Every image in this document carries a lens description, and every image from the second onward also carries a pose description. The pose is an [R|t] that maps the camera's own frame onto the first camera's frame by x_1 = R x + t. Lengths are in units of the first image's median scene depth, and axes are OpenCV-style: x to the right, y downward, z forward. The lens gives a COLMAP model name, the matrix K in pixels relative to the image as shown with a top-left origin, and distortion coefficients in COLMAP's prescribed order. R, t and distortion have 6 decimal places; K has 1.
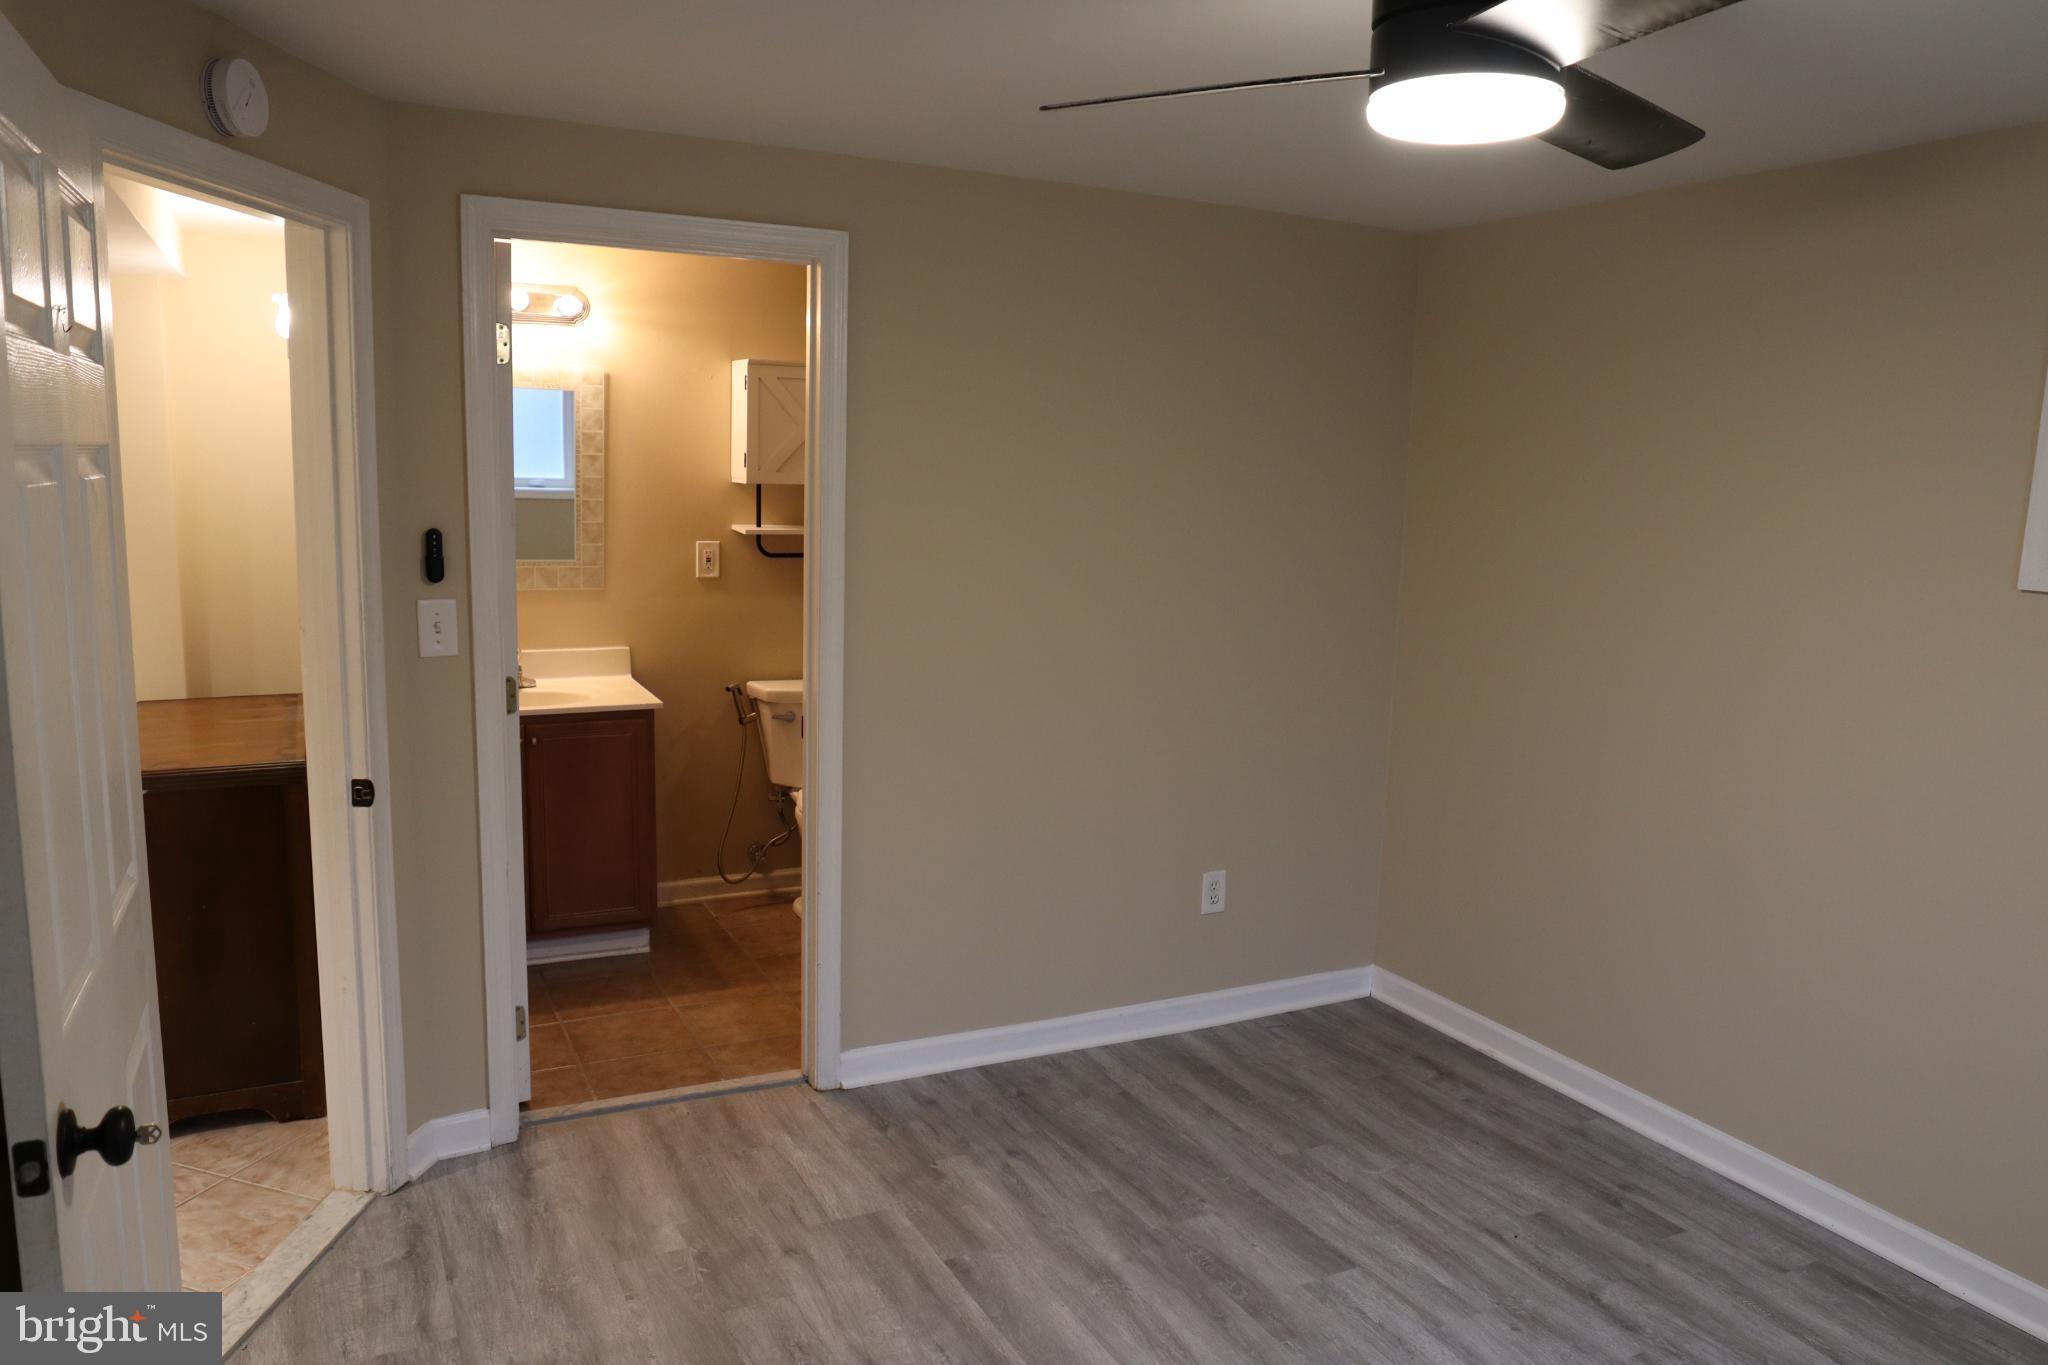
lens RADIAL K [[1422.5, 0, 1044.8], [0, 1422.5, 679.4], [0, 0, 1]] dist [-0.051946, 0.023338]
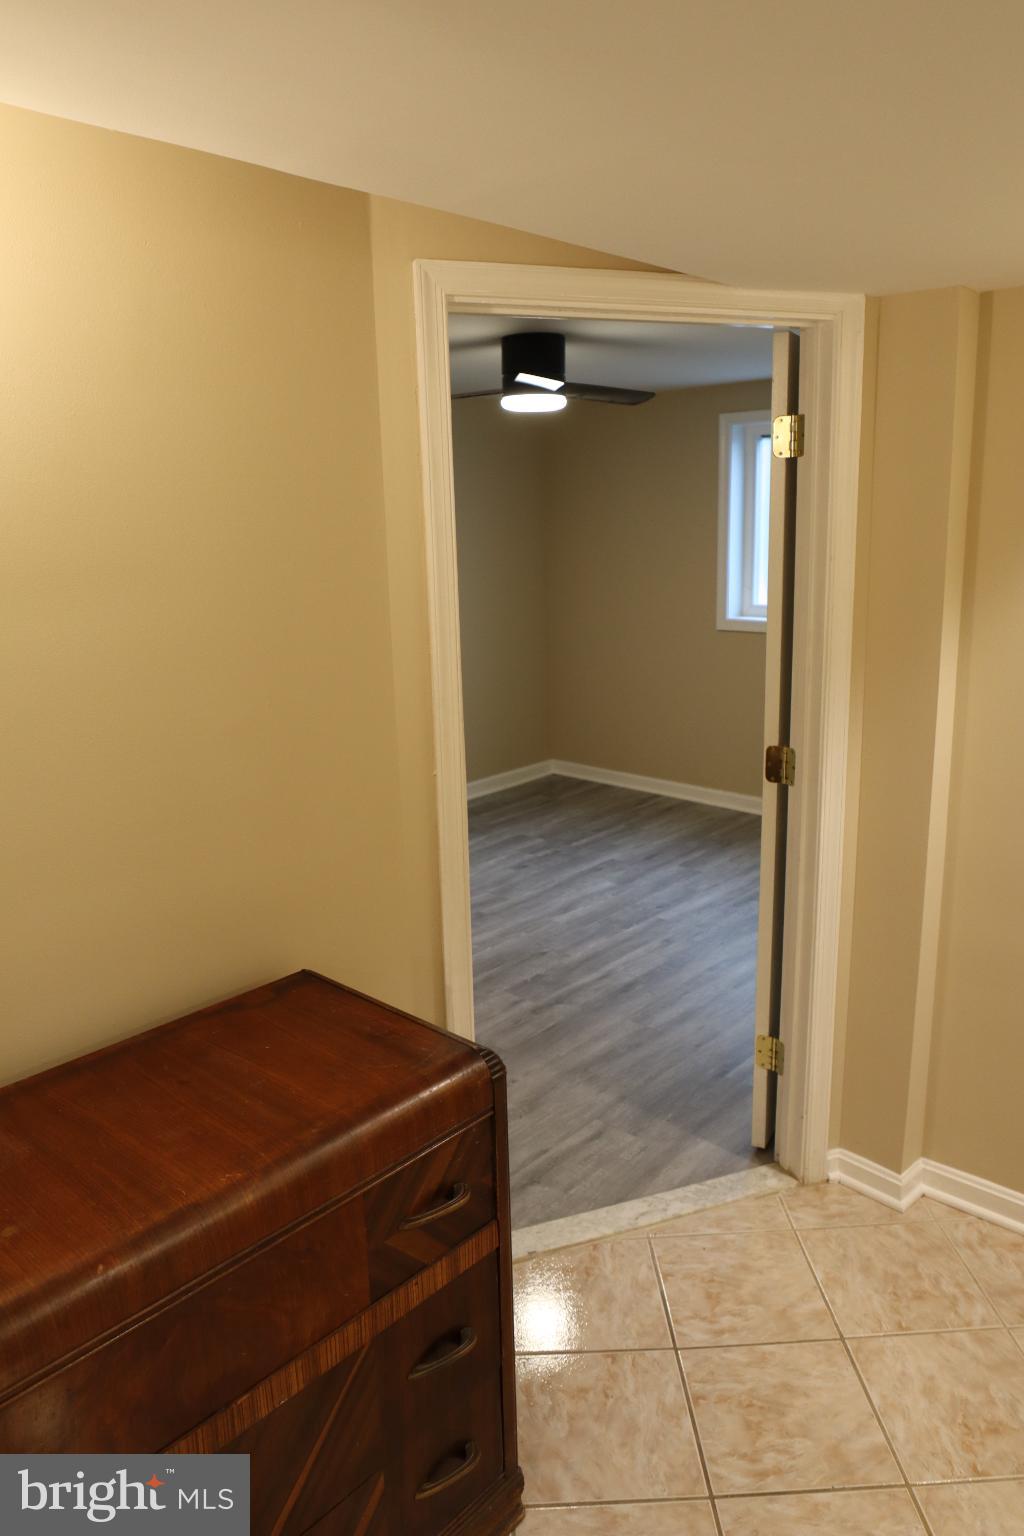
lens RADIAL K [[1066.8, 0, 509.0], [0, 1066.8, 754.8], [0, 0, 1]] dist [-0.051946, 0.023338]
pose [[-0.337703, -0.227435, 0.913362, -1.067245], [0.158427, 0.942790, 0.293339, -0.203347], [-0.927824, 0.243763, -0.282351, 1.038705]]
